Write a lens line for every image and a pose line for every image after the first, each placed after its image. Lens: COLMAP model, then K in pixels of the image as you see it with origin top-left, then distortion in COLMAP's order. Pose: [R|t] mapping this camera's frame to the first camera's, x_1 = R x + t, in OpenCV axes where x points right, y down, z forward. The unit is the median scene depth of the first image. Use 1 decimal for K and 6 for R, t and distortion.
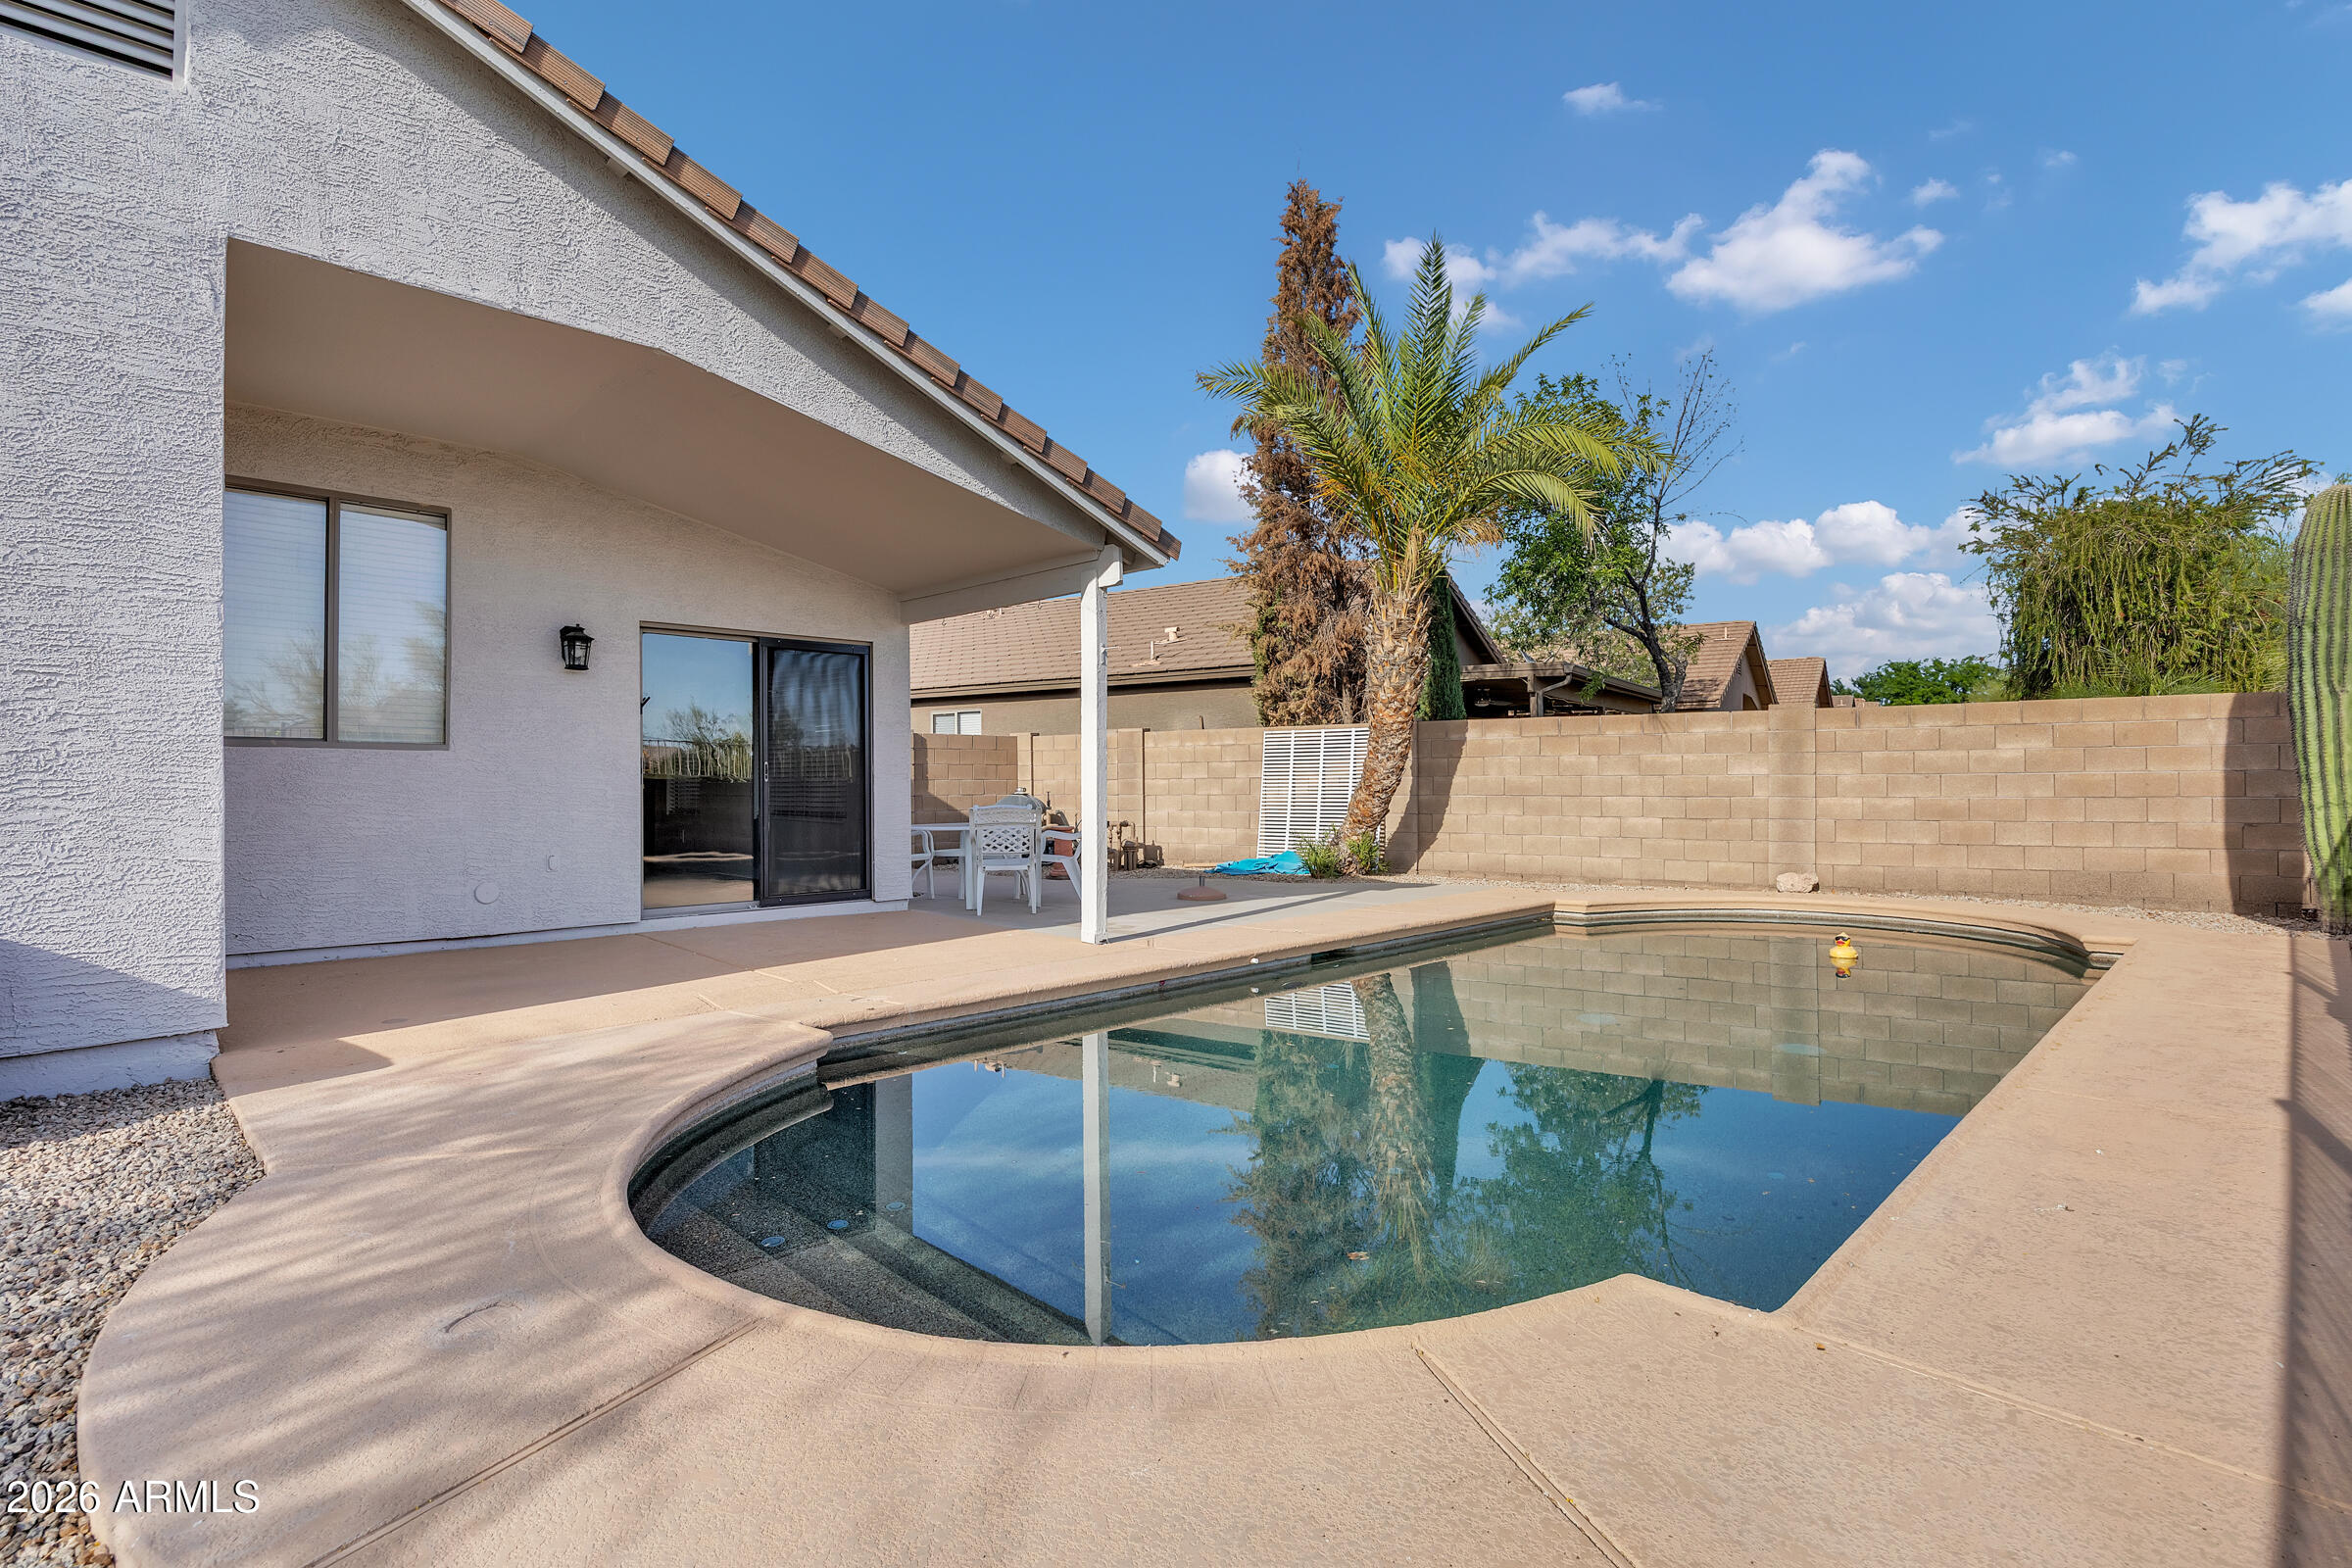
lens RADIAL K [[1159.6, 0, 1176.0], [0, 1159.6, 784.0], [0, 0, 1]] dist [-0.003398, -0.000285]
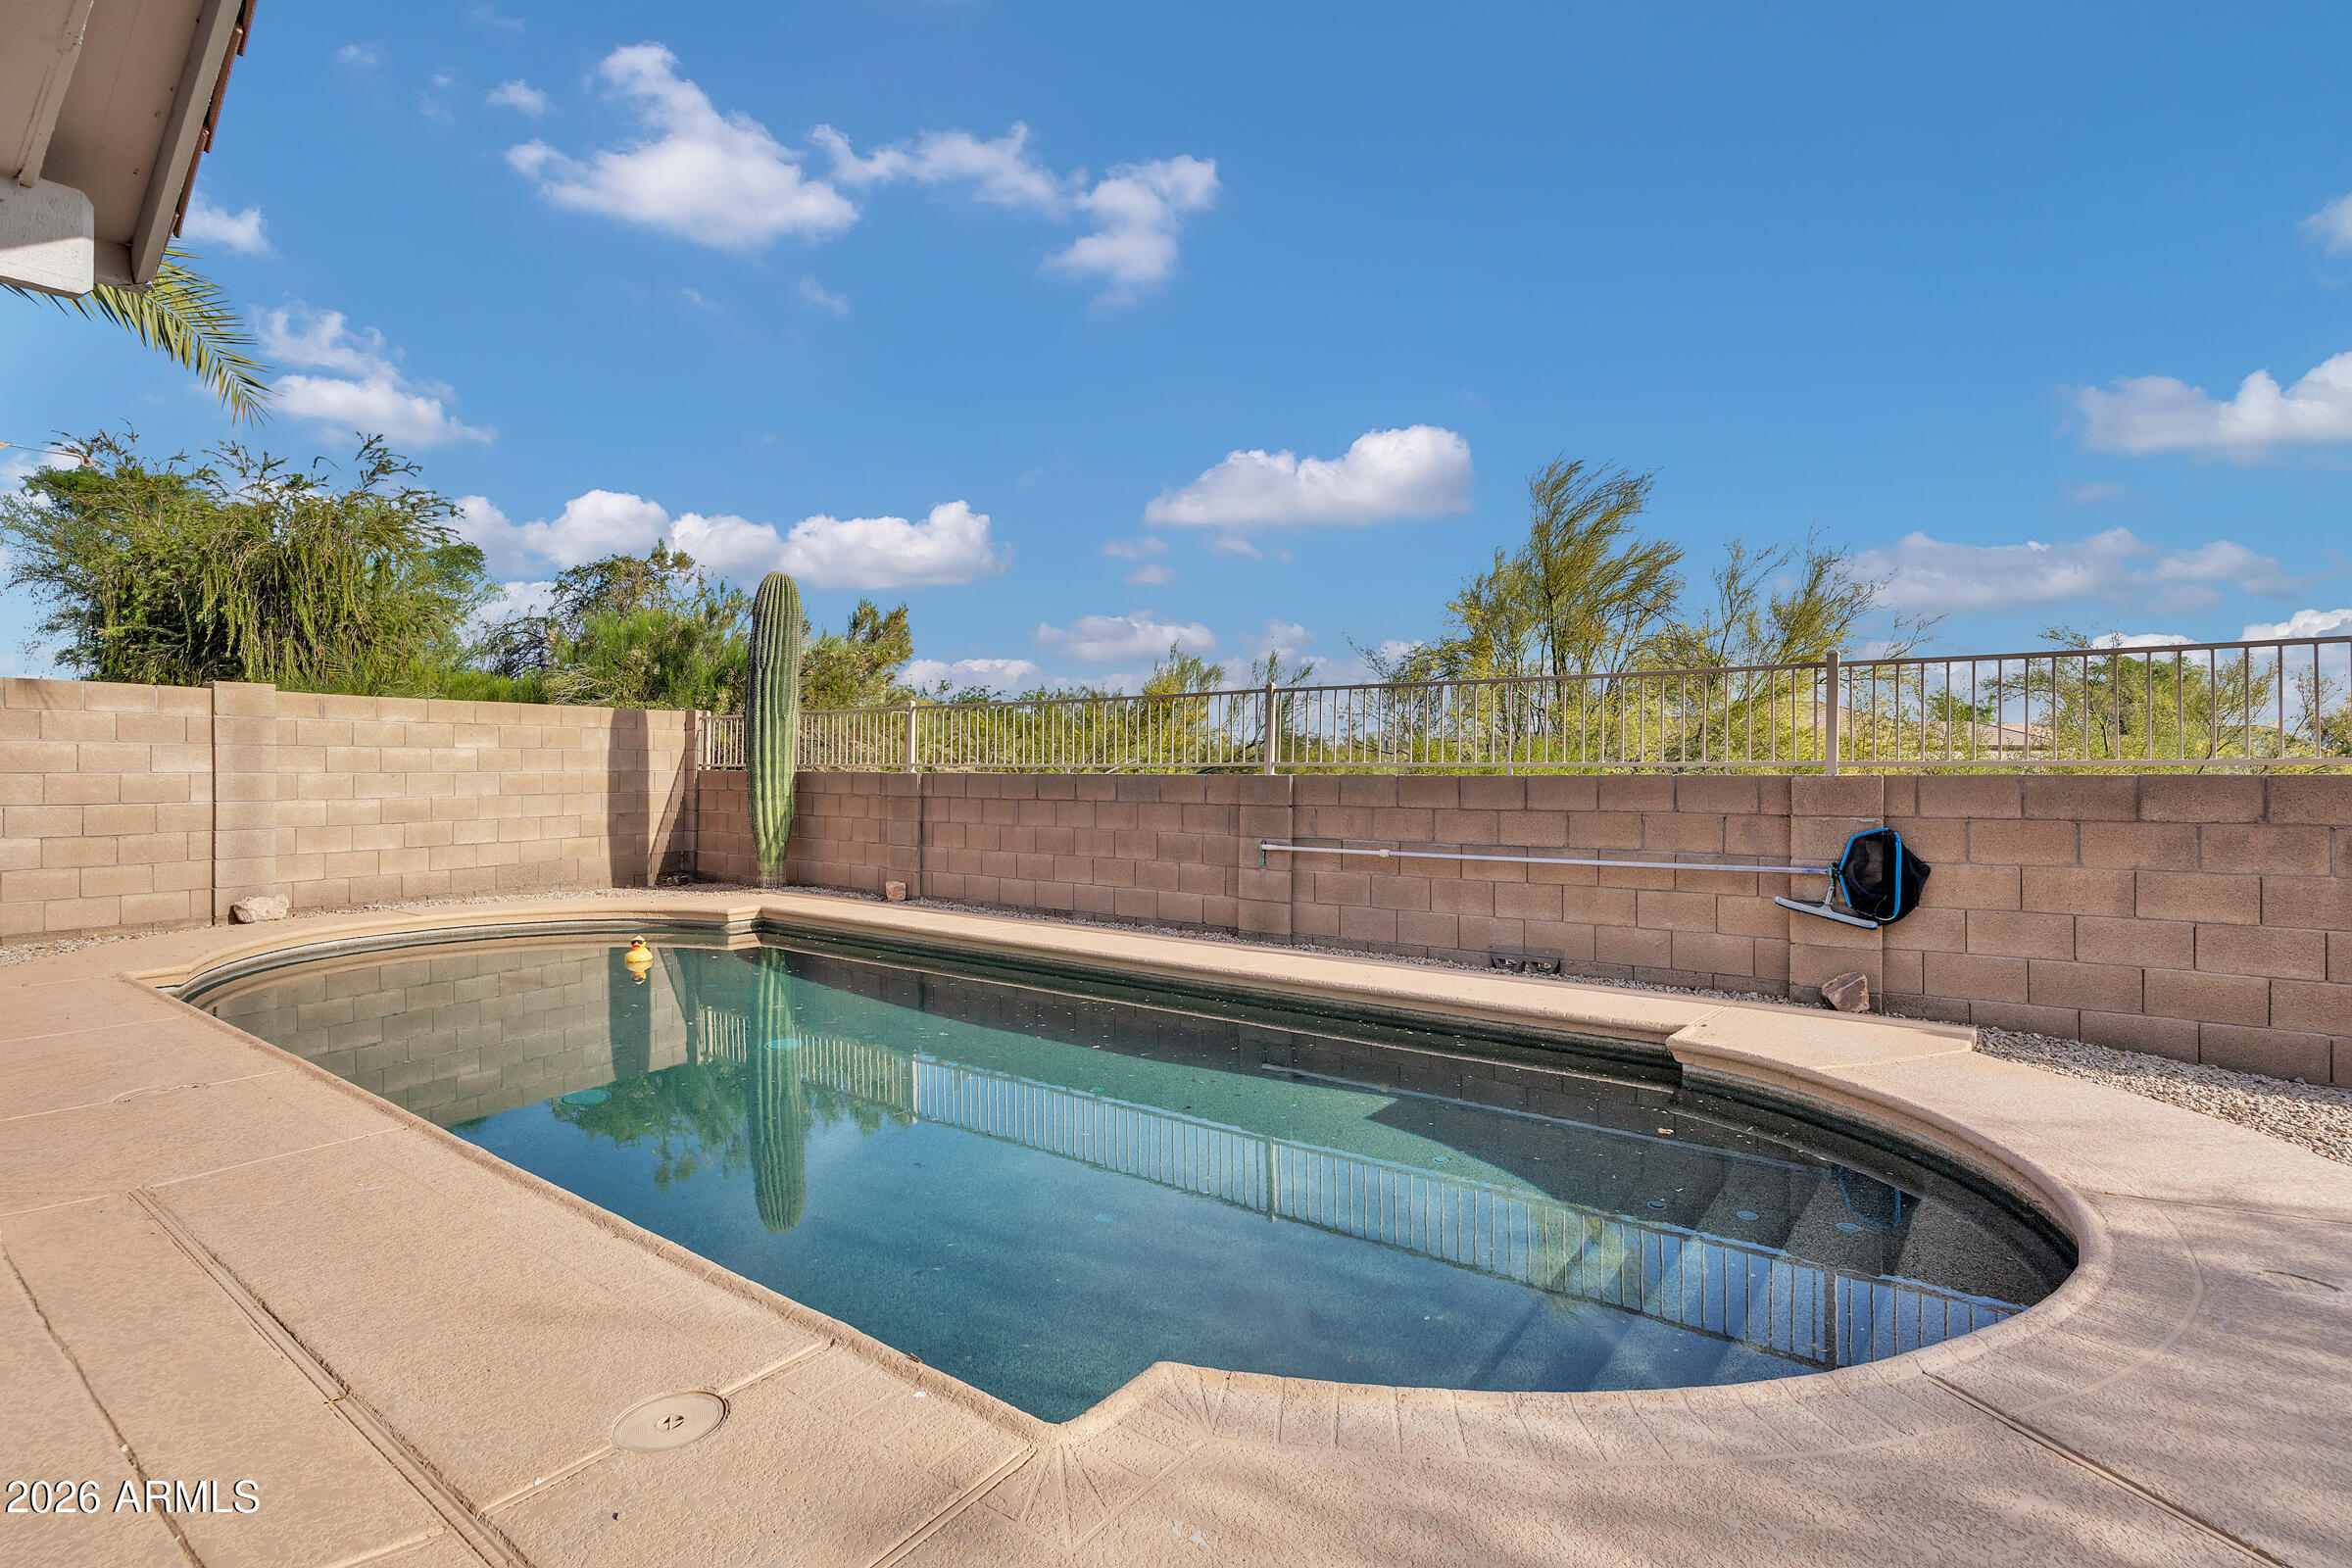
lens RADIAL K [[1198.7, 0, 1166.7], [0, 1198.7, 758.0], [0, 0, 1]] dist [-0.004940, -0.000666]
pose [[-0.123631, 0.013597, 0.992235, -0.383964], [0.001392, 0.999908, -0.013529, -0.006877], [-0.992327, -0.000291, -0.123639, 0.525282]]
